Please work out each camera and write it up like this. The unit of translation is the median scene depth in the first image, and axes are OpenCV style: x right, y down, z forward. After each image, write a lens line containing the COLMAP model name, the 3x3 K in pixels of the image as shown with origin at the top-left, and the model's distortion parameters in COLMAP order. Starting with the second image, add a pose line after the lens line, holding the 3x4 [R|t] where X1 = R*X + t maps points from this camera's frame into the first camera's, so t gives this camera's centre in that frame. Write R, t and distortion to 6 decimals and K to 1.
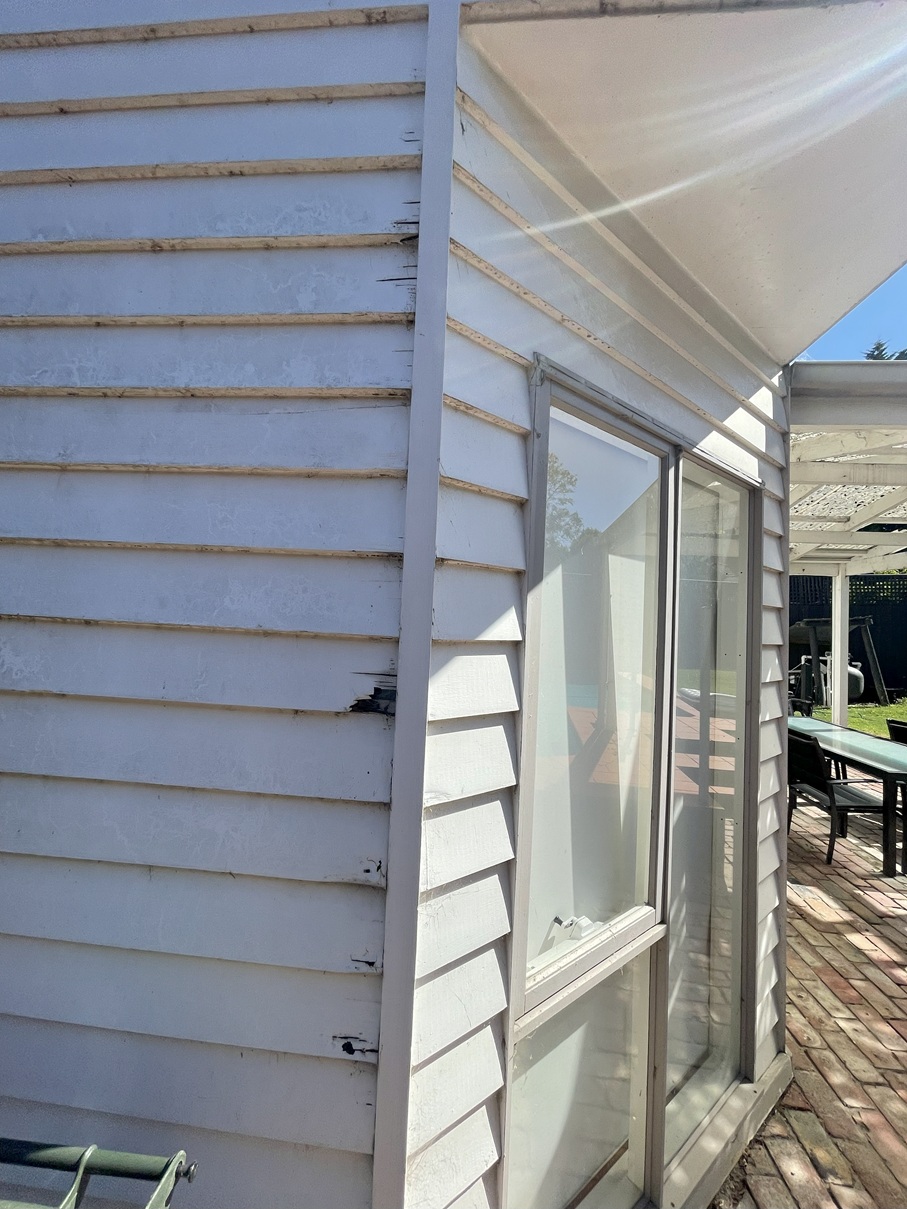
lens RADIAL K [[493.9, 0, 458.8], [0, 493.9, 608.9], [0, 0, 1]] dist [0.004758, -0.000629]
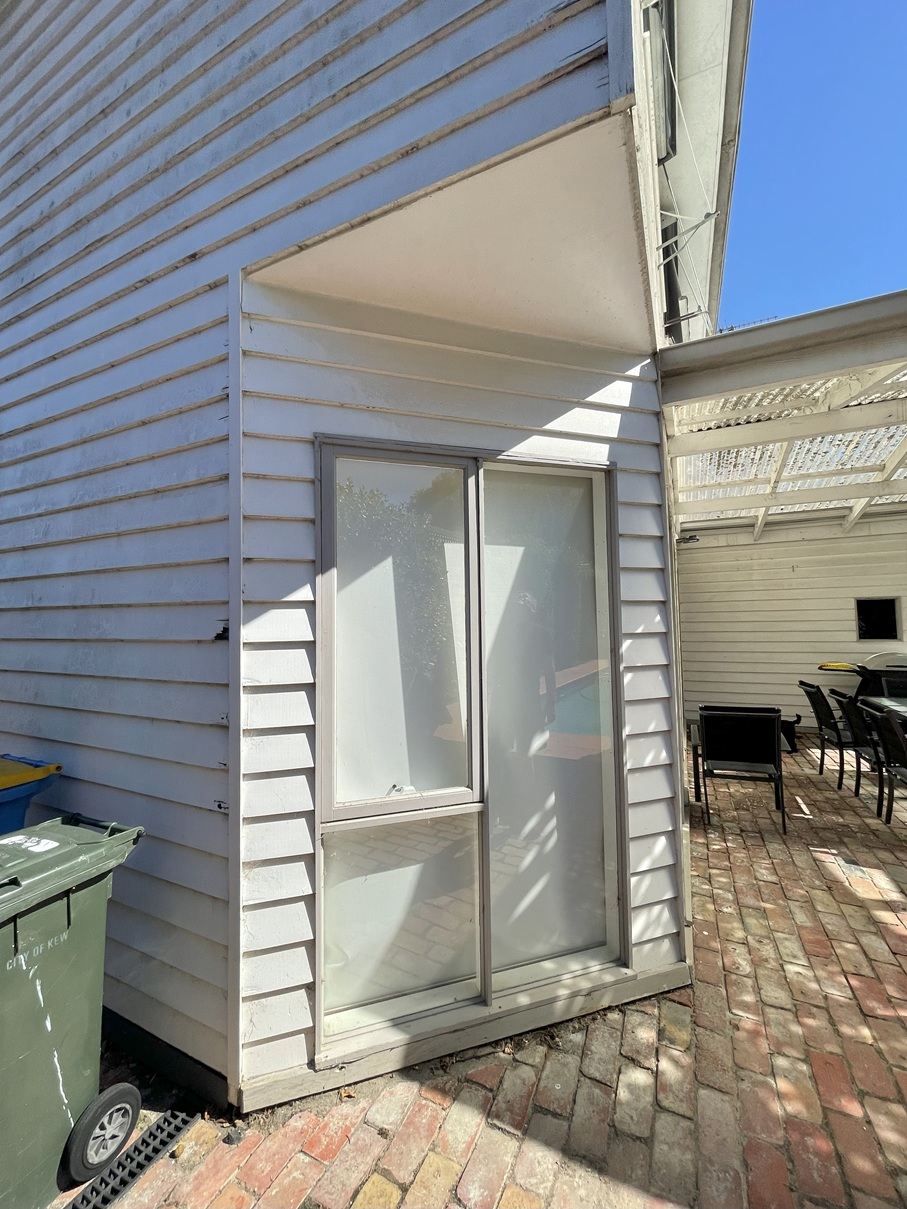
lens RADIAL K [[493.9, 0, 456.5], [0, 493.9, 607.4], [0, 0, 1]] dist [0.004758, -0.000629]
pose [[0.931006, -0.068463, -0.358525, 1.226403], [0.065724, 0.997641, -0.019837, 0.158380], [0.359037, -0.005095, 0.933309, -0.440440]]
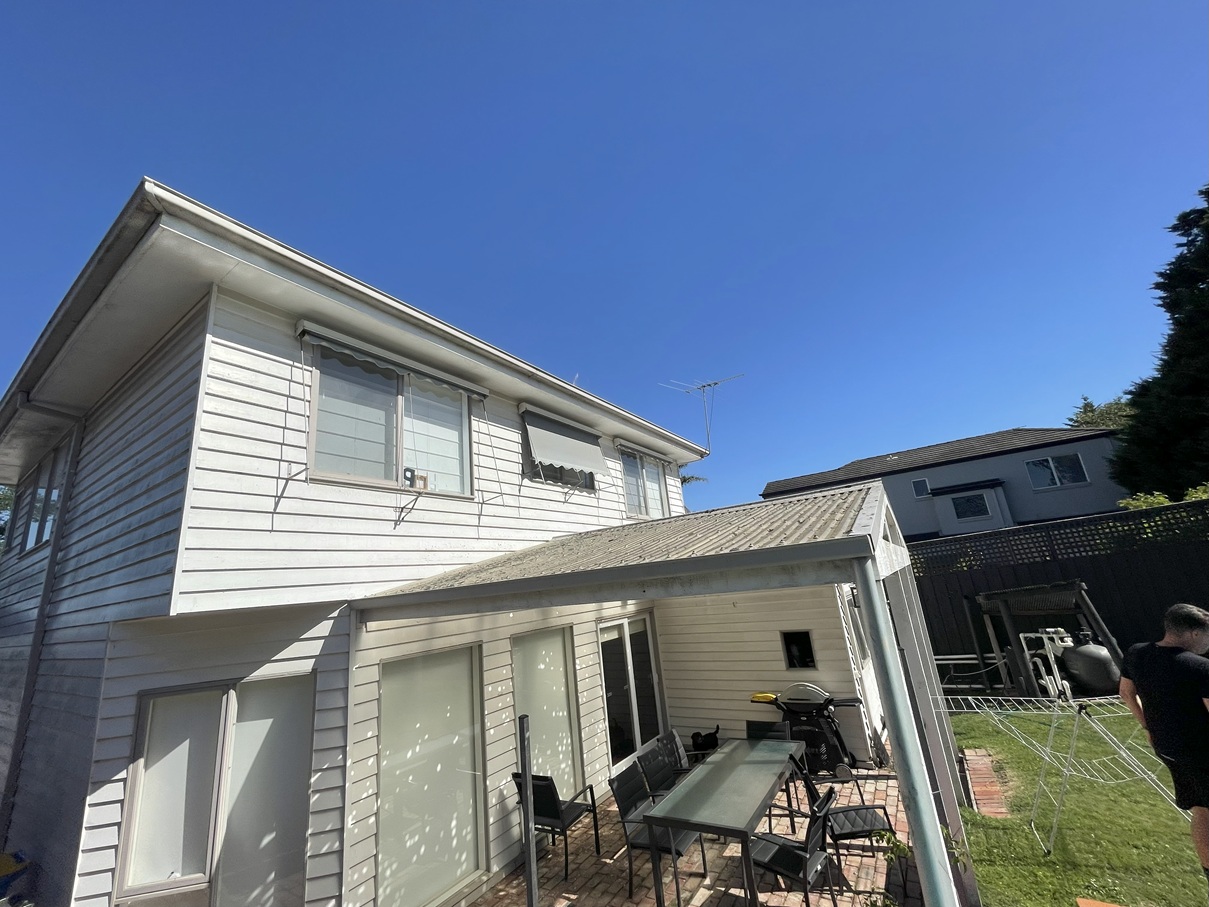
lens RADIAL K [[493.9, 0, 604.5], [0, 493.9, 462.3], [0, 0, 1]] dist [0.004758, -0.000629]
pose [[0.855580, -0.243171, -0.457002, 5.531017], [0.144972, 0.960031, -0.239423, -0.803090], [0.496957, 0.138593, 0.856636, -0.737238]]
